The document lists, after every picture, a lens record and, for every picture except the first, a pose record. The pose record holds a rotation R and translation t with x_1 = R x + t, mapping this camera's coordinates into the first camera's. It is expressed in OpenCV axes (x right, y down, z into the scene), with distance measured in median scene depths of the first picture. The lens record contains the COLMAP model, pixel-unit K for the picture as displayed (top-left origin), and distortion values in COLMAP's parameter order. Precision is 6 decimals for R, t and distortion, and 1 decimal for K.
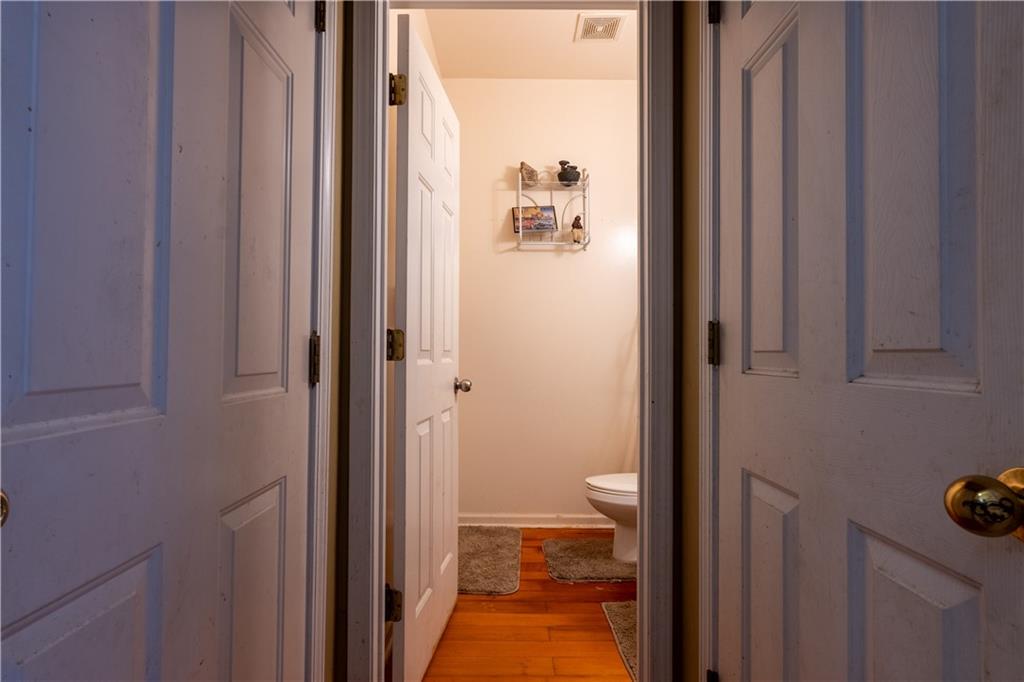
lens RADIAL K [[510.0, 0, 511.2], [0, 510.0, 342.0], [0, 0, 1]] dist [-0.000579, 0.001813]
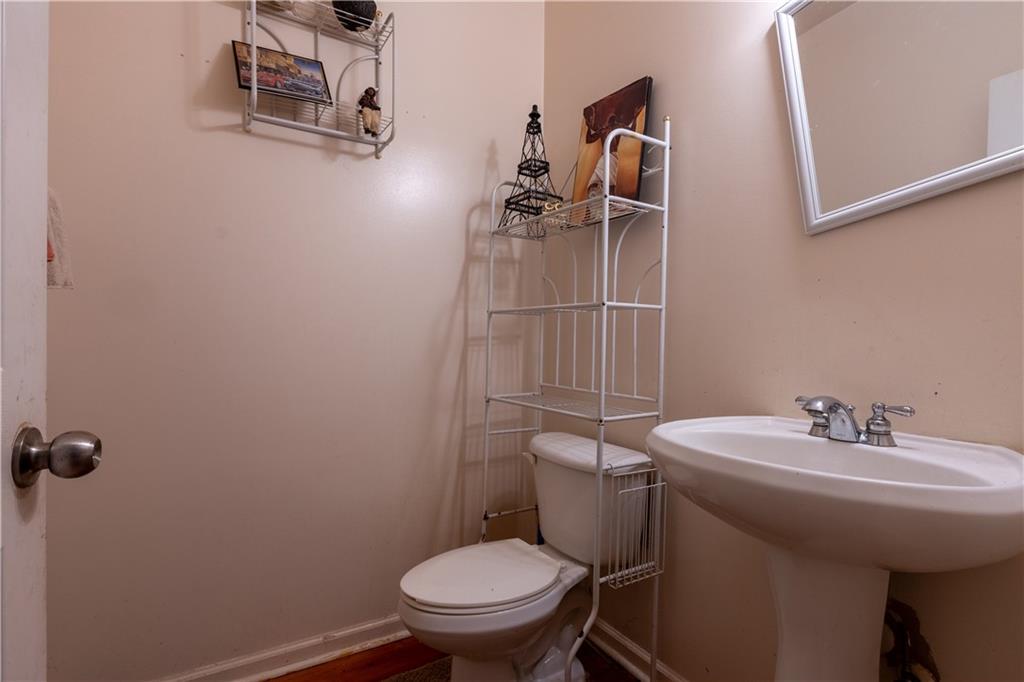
lens RADIAL K [[510.0, 0, 505.6], [0, 510.0, 342.8], [0, 0, 1]] dist [-0.000579, 0.001813]
pose [[0.861520, 0.002537, 0.507718, -0.020316], [-0.014468, 0.999704, 0.019554, 0.012657], [-0.507518, -0.024191, 0.861302, 0.440281]]
